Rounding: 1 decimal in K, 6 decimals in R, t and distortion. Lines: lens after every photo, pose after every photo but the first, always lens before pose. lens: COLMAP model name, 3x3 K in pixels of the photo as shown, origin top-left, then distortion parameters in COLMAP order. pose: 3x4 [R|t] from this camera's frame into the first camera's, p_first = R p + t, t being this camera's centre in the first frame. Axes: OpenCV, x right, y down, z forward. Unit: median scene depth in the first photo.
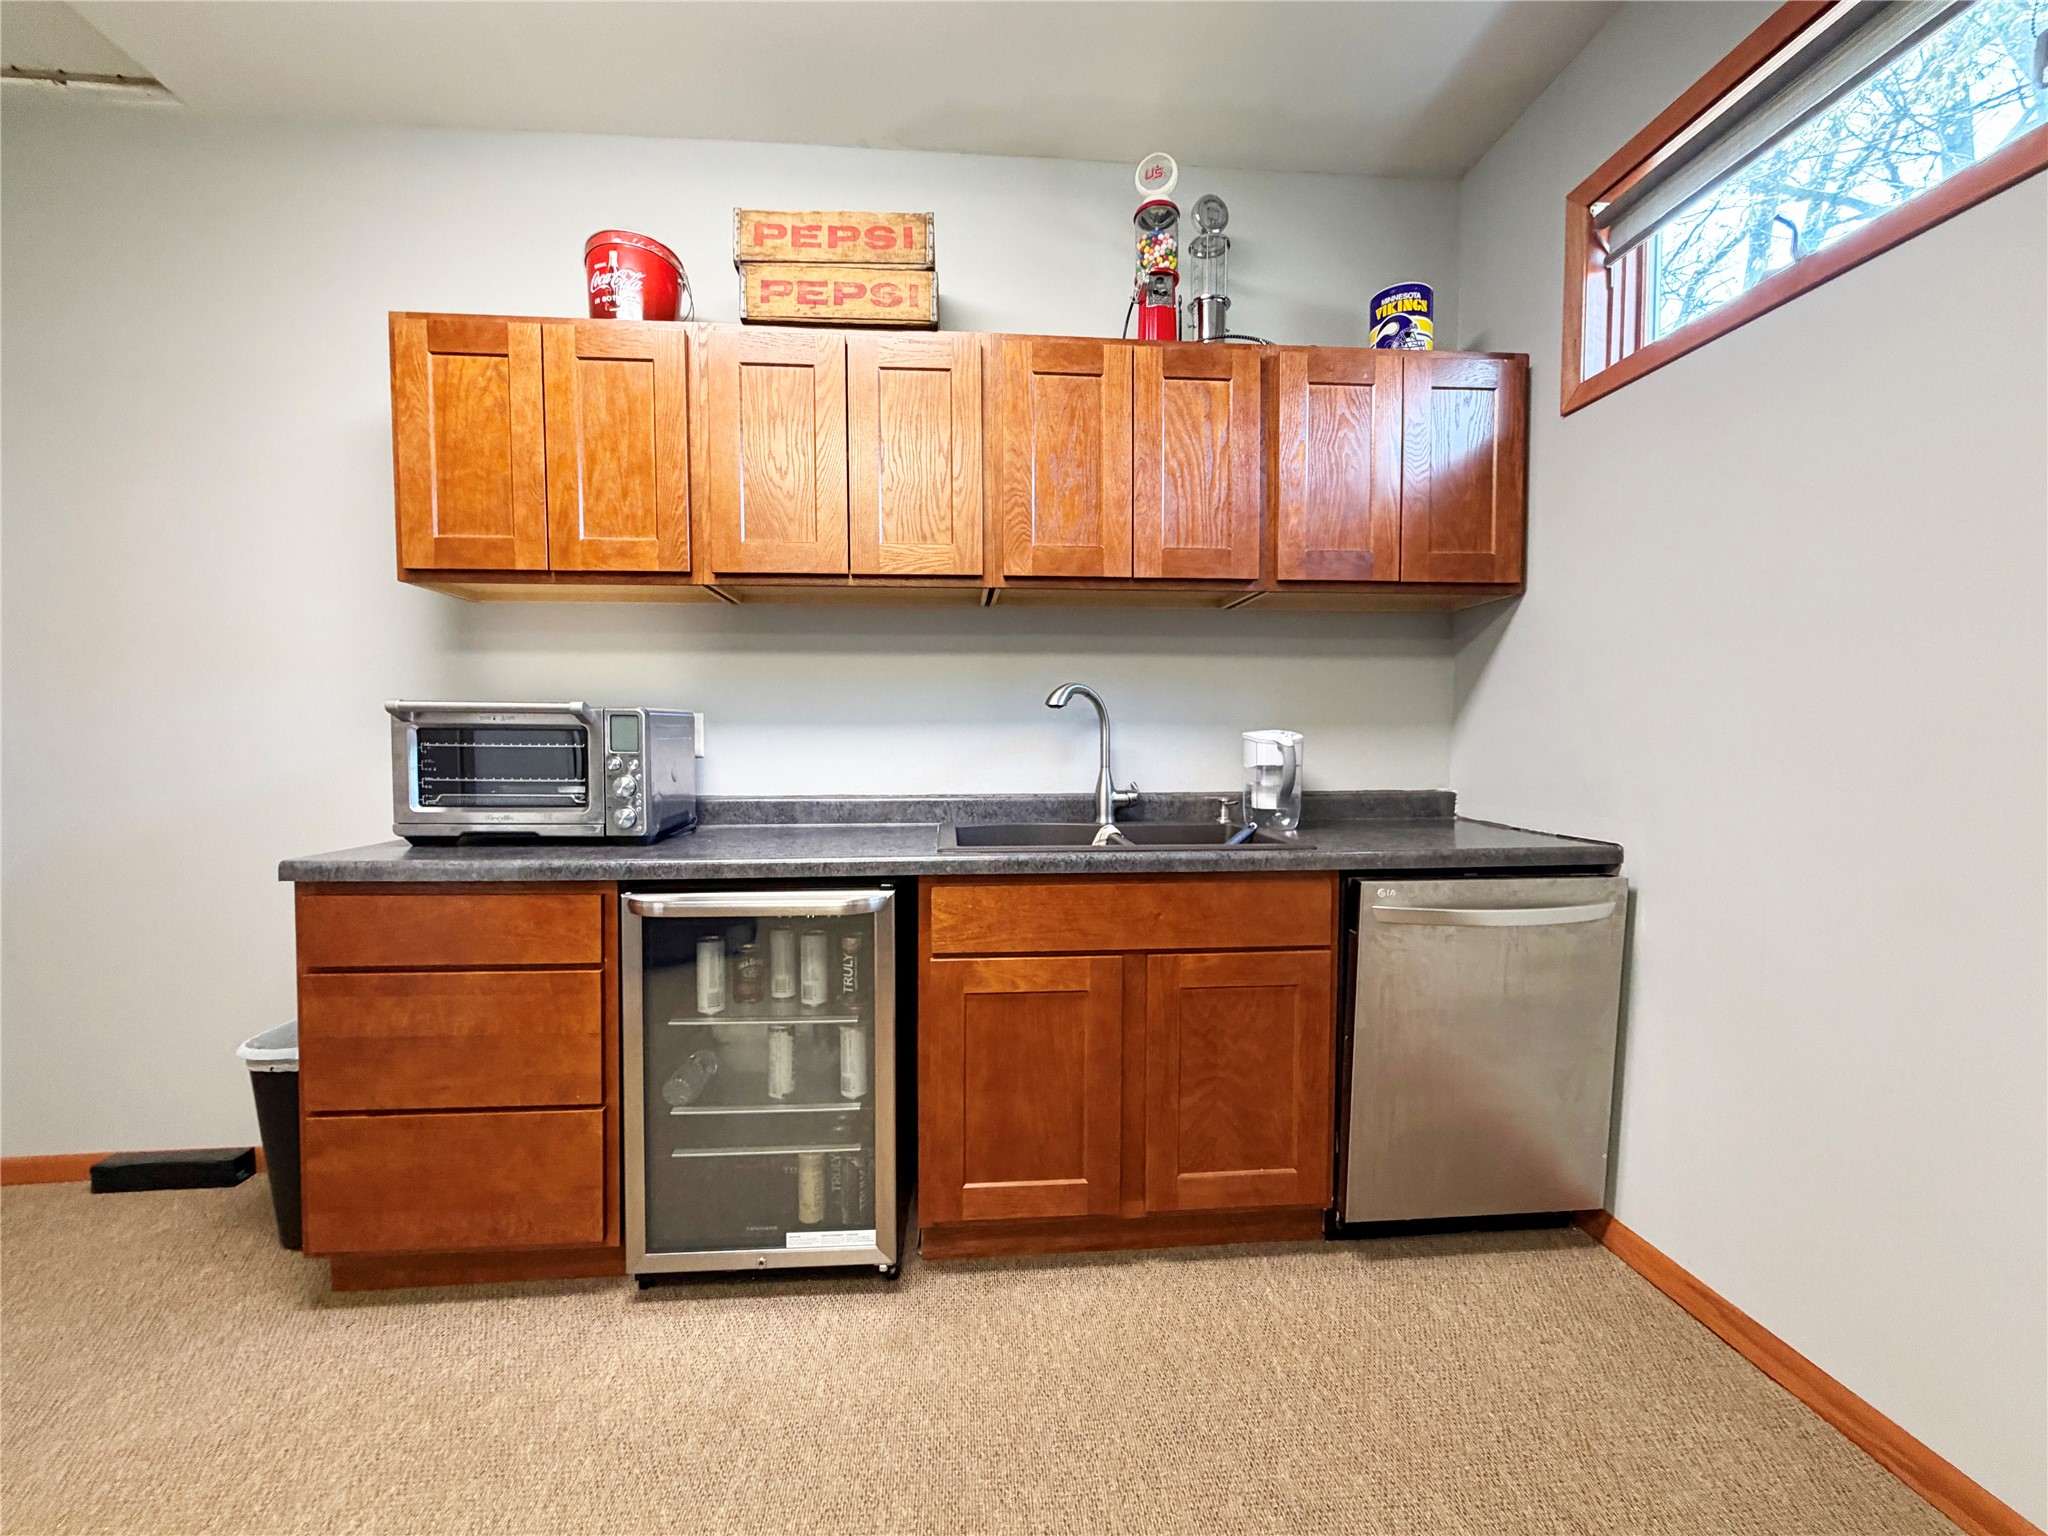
lens RADIAL K [[816.3, 0, 1021.6], [0, 816.3, 769.3], [0, 0, 1]] dist [-0.000911, 0.000110]
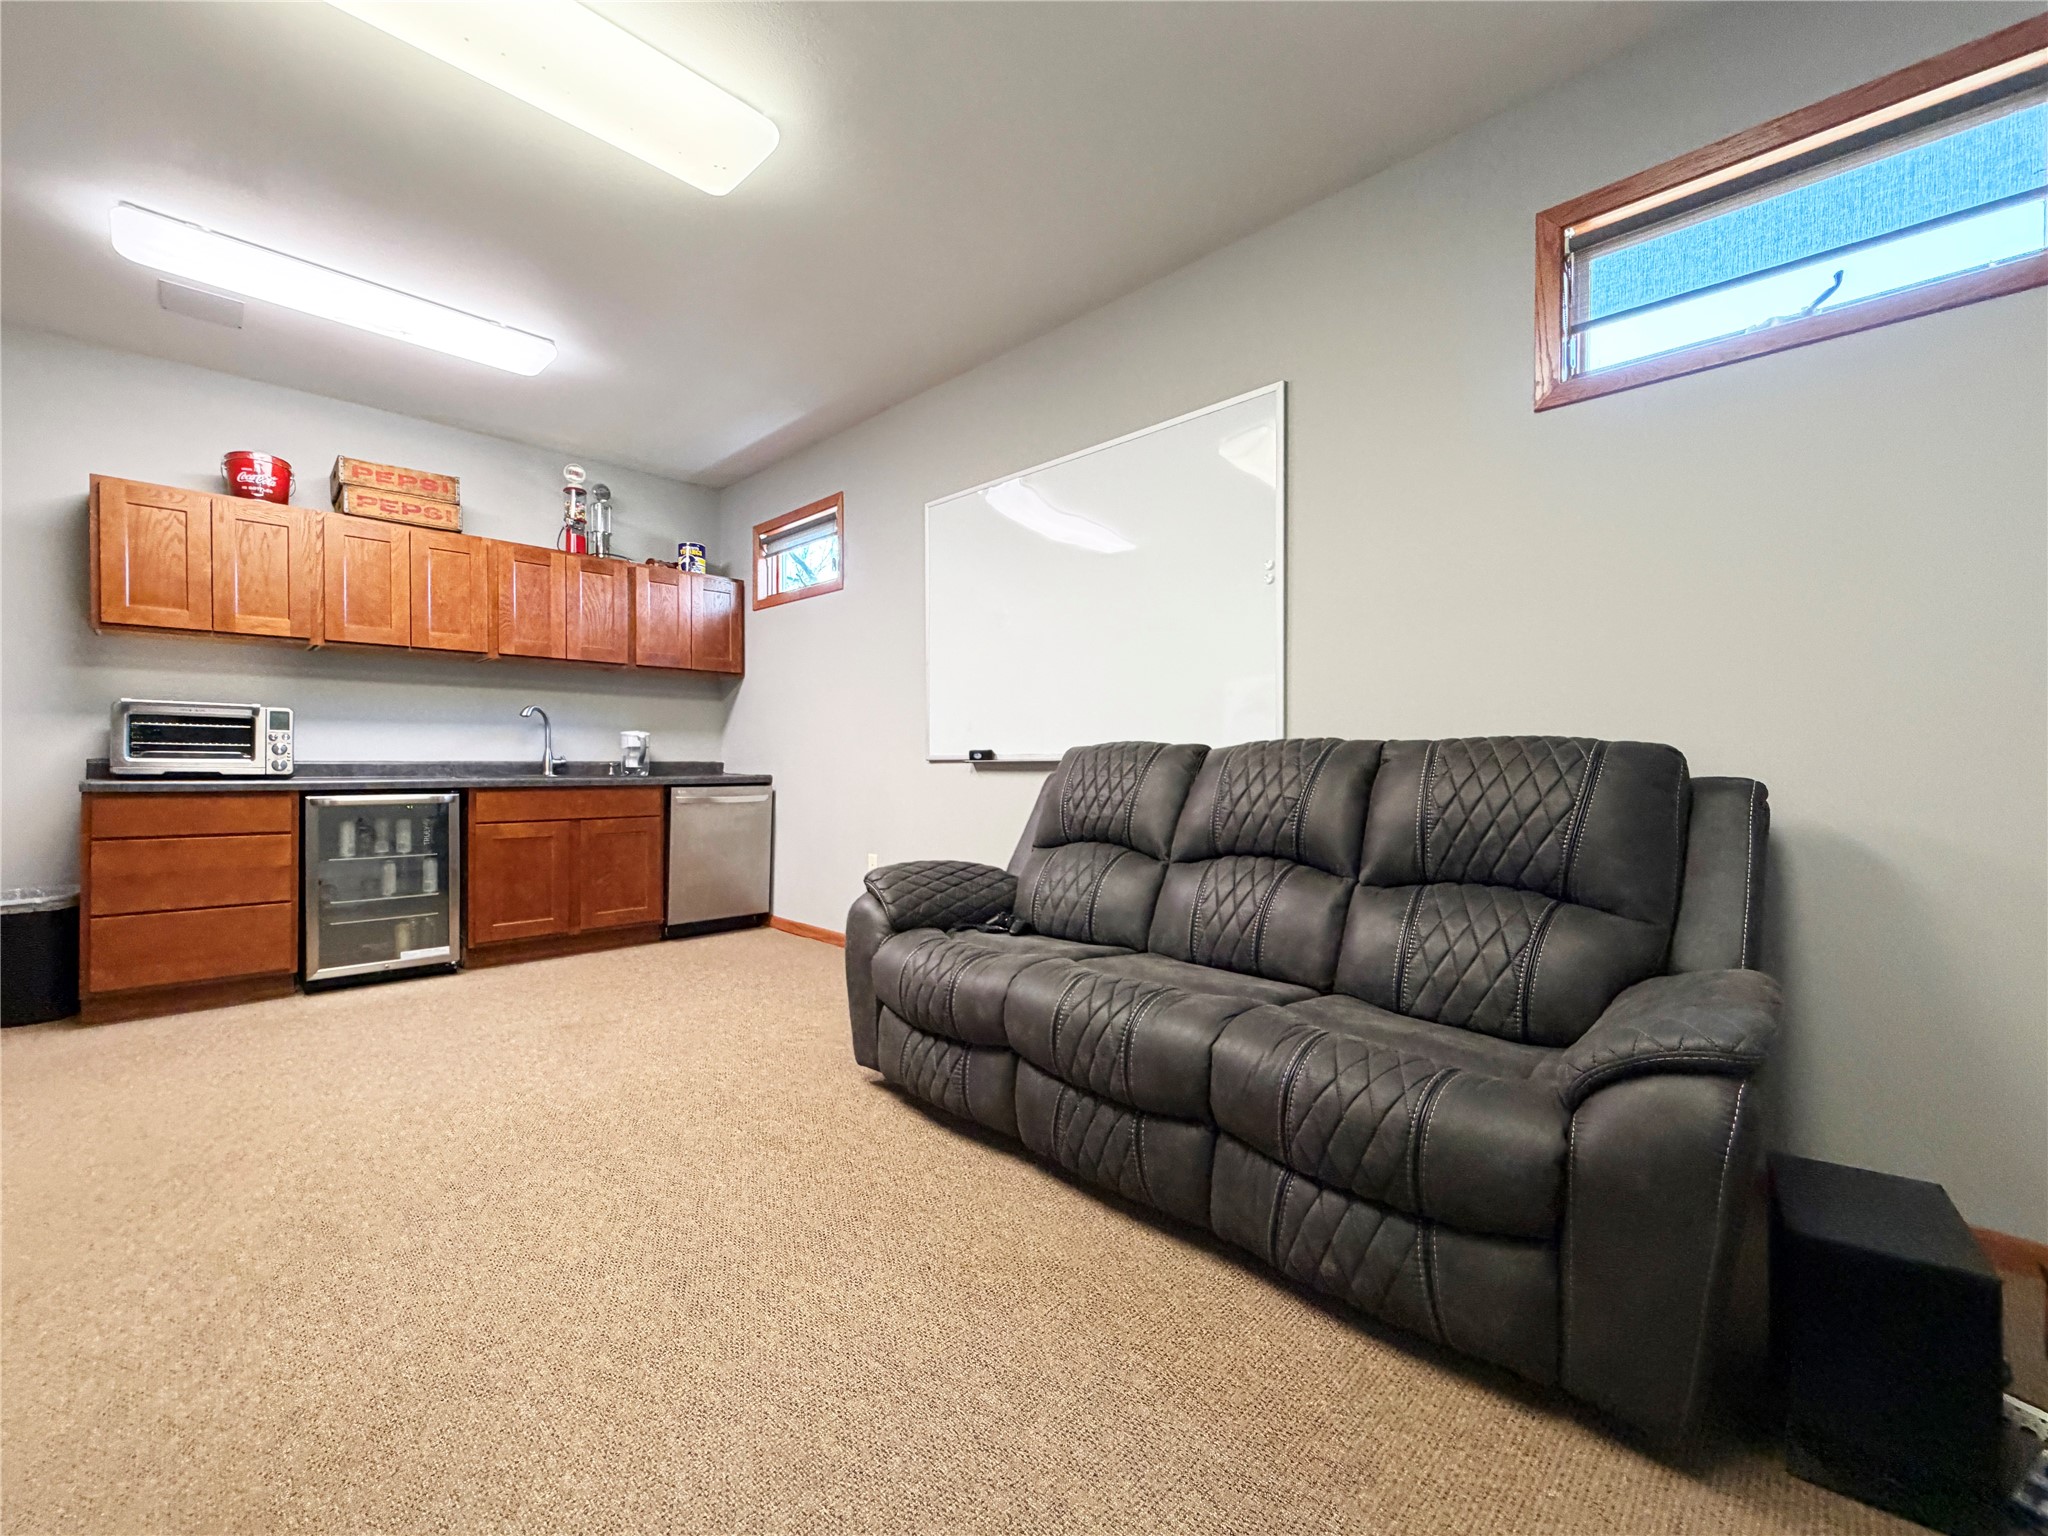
lens RADIAL K [[816.3, 0, 1021.6], [0, 816.3, 769.3], [0, 0, 1]] dist [-0.000911, 0.000110]
pose [[0.744917, -0.003213, 0.667150, -0.436168], [0.025246, 0.999408, -0.023375, 0.150150], [-0.666680, 0.034255, 0.744557, -1.505500]]
